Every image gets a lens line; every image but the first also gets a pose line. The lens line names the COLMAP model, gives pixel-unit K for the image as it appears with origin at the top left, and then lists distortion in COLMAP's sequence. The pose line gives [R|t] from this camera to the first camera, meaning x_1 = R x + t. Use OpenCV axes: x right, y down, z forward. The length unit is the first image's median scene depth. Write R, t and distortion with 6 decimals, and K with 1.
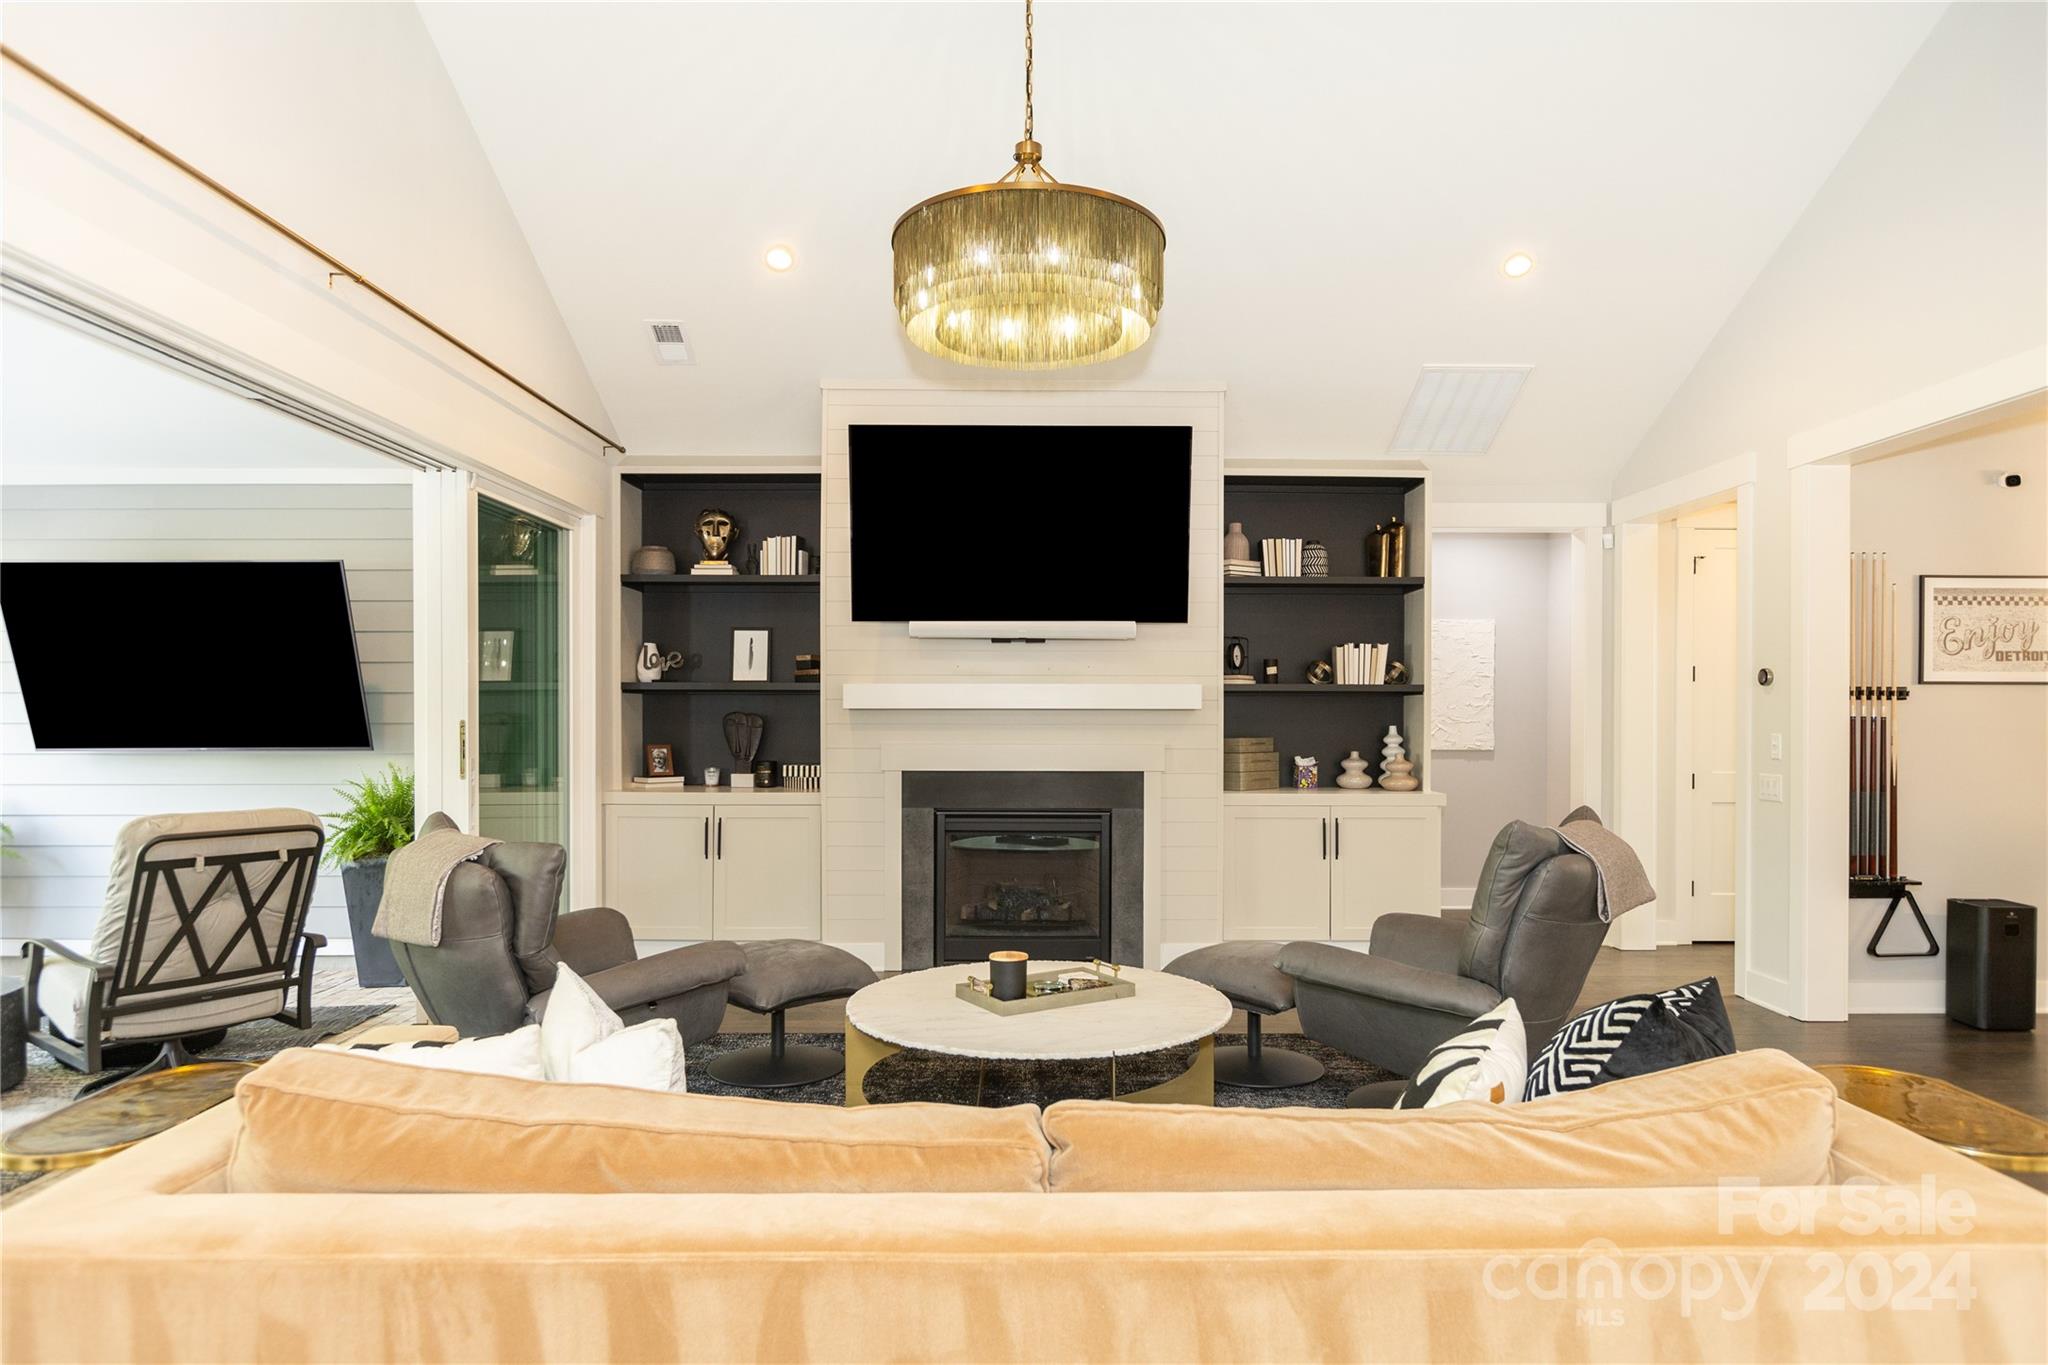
lens RADIAL K [[1191.7, 0, 1023.6], [0, 1191.7, 719.8], [0, 0, 1]] dist [0.002842, 0.000347]
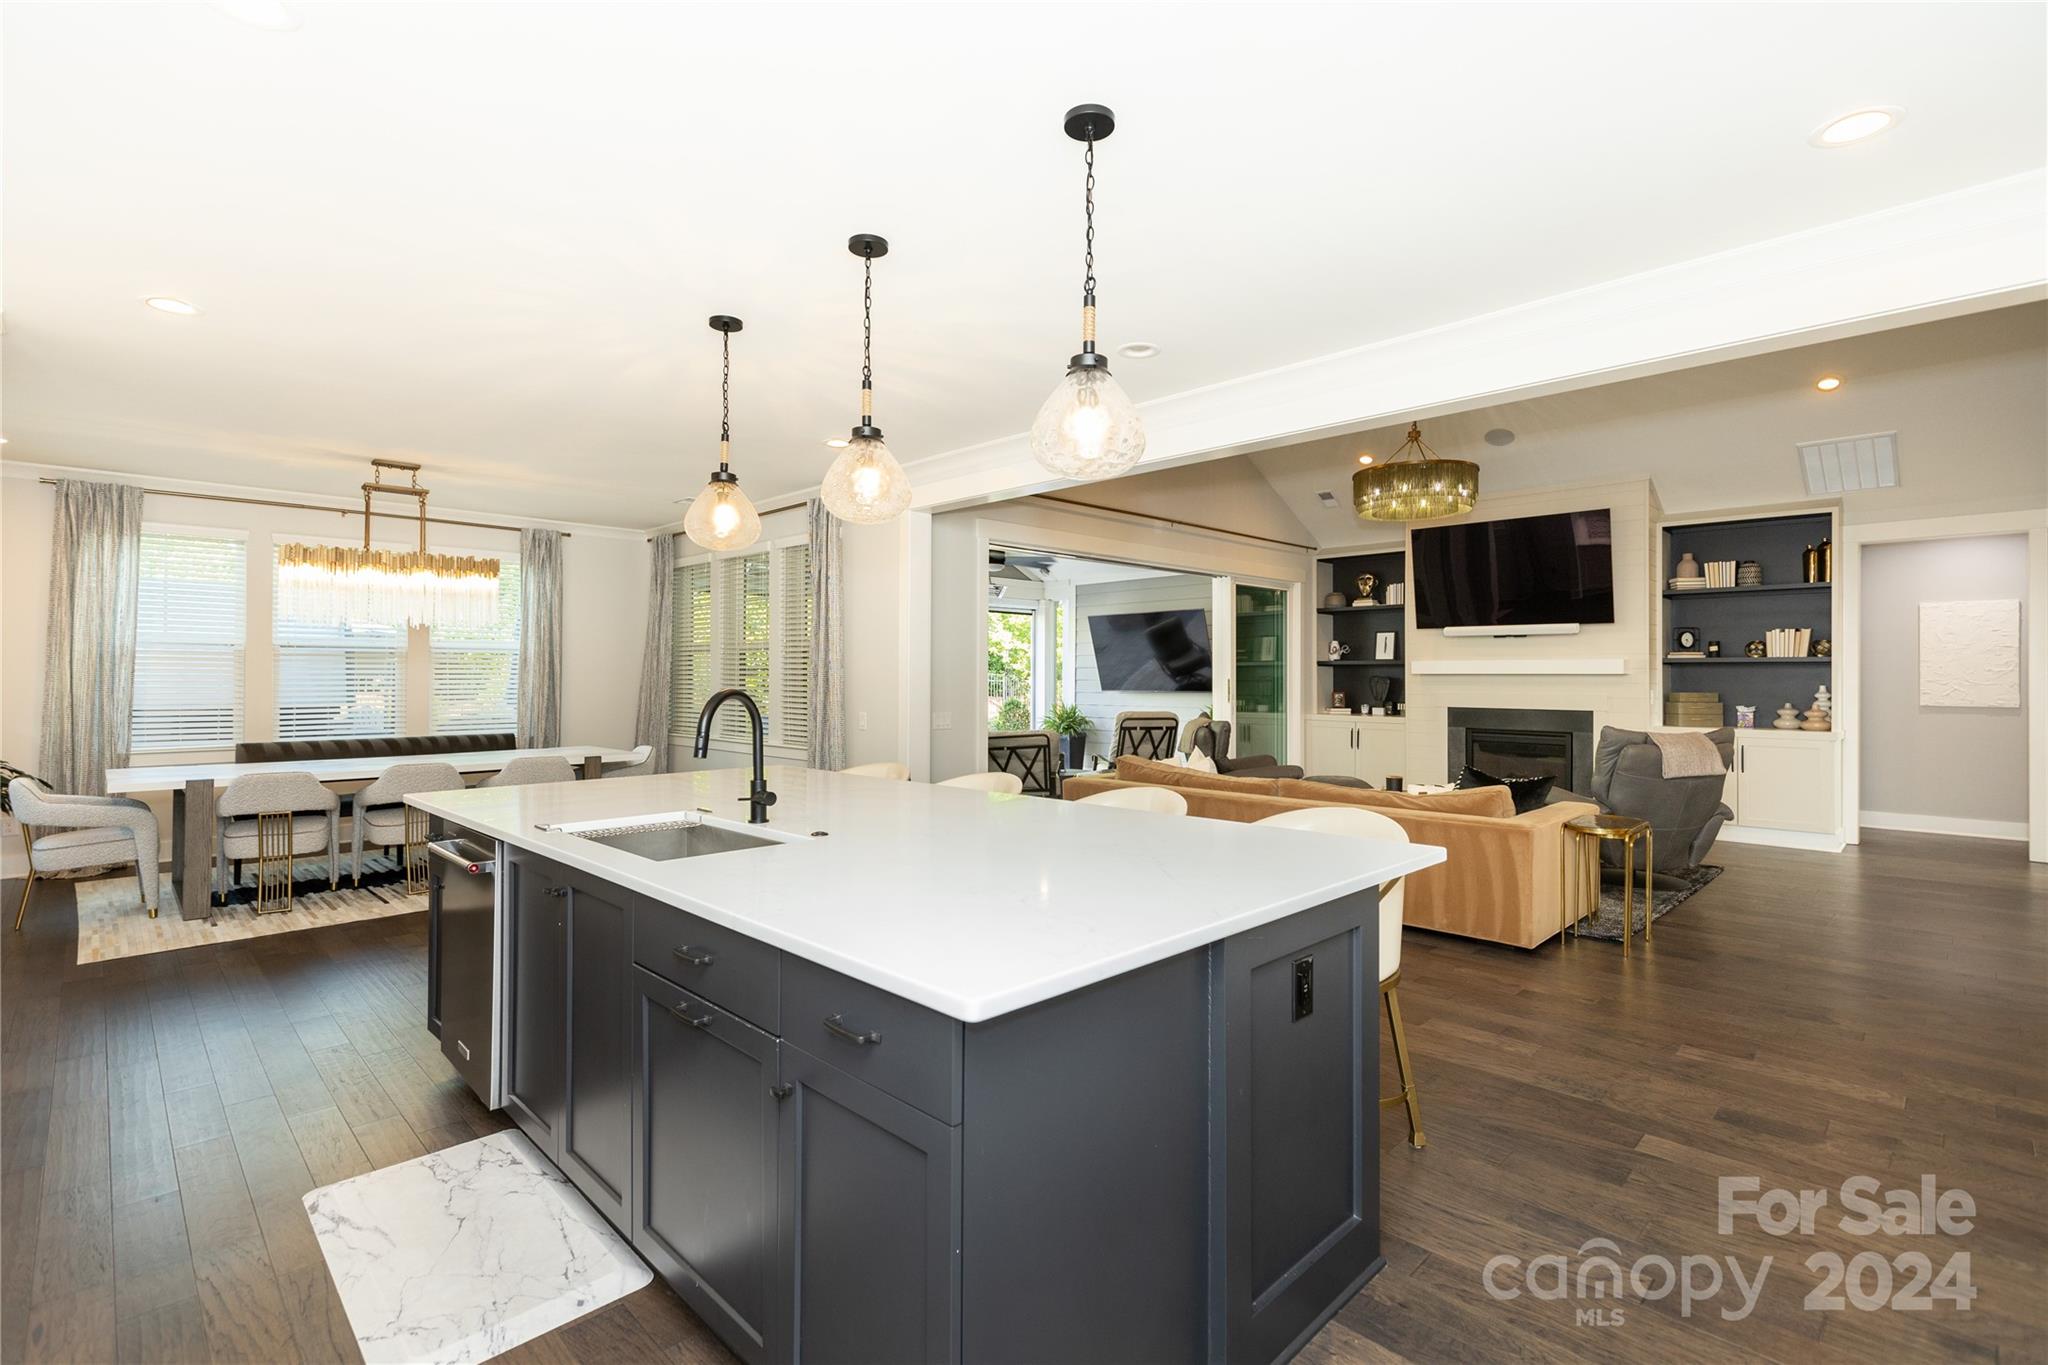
lens RADIAL K [[949.0, 0, 1030.4], [0, 949.0, 675.8], [0, 0, 1]] dist [-0.001338, -0.000542]
pose [[0.694405, 0.000790, -0.719584, 0.484706], [-0.007906, 0.999947, -0.006531, 0.008296], [0.719541, 0.010224, 0.694375, -0.480374]]
